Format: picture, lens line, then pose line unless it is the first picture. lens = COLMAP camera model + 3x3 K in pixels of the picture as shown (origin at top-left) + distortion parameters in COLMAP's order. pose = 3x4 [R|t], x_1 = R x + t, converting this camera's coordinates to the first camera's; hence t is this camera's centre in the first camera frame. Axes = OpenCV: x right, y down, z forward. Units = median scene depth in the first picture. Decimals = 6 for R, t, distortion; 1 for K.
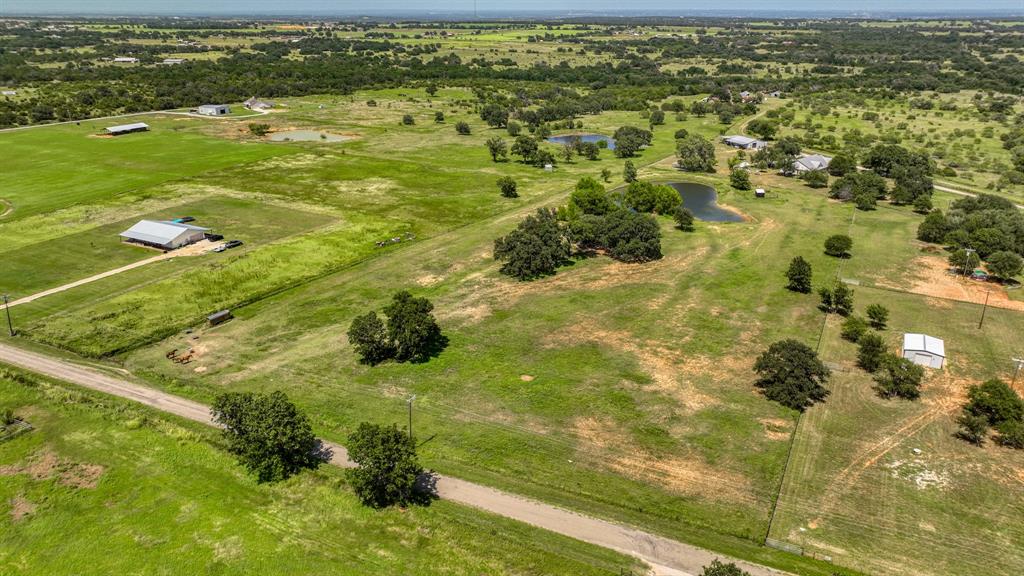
lens RADIAL K [[723.6, 0, 509.1], [0, 723.6, 290.1], [0, 0, 1]] dist [-0.010077, 0.027886]
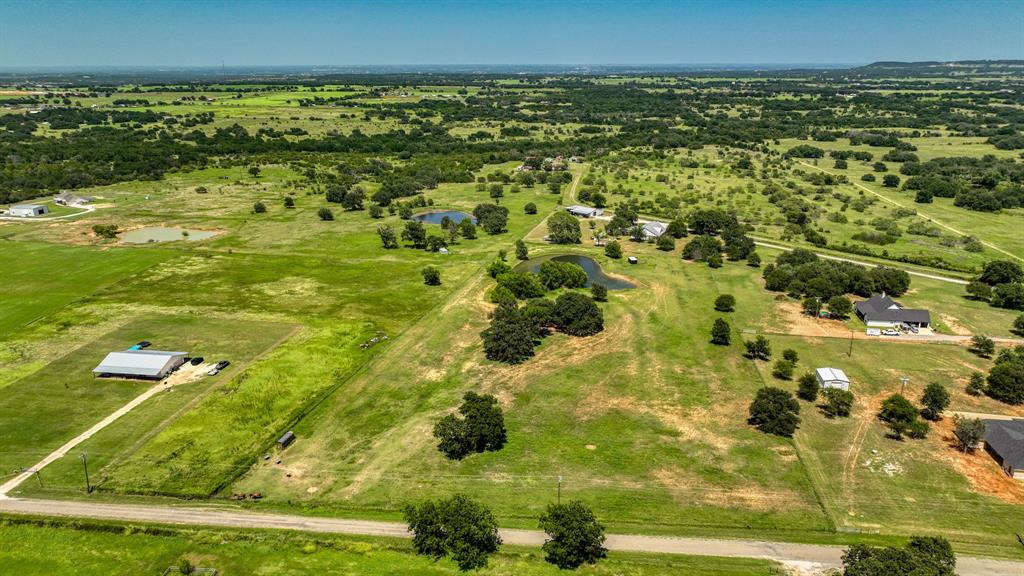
lens RADIAL K [[723.6, 0, 509.1], [0, 723.6, 290.1], [0, 0, 1]] dist [-0.010077, 0.027886]
pose [[0.943995, -0.104739, 0.312893, -0.309907], [0.125295, 0.991040, -0.046268, -0.071155], [-0.305244, 0.082881, 0.948661, -0.114451]]
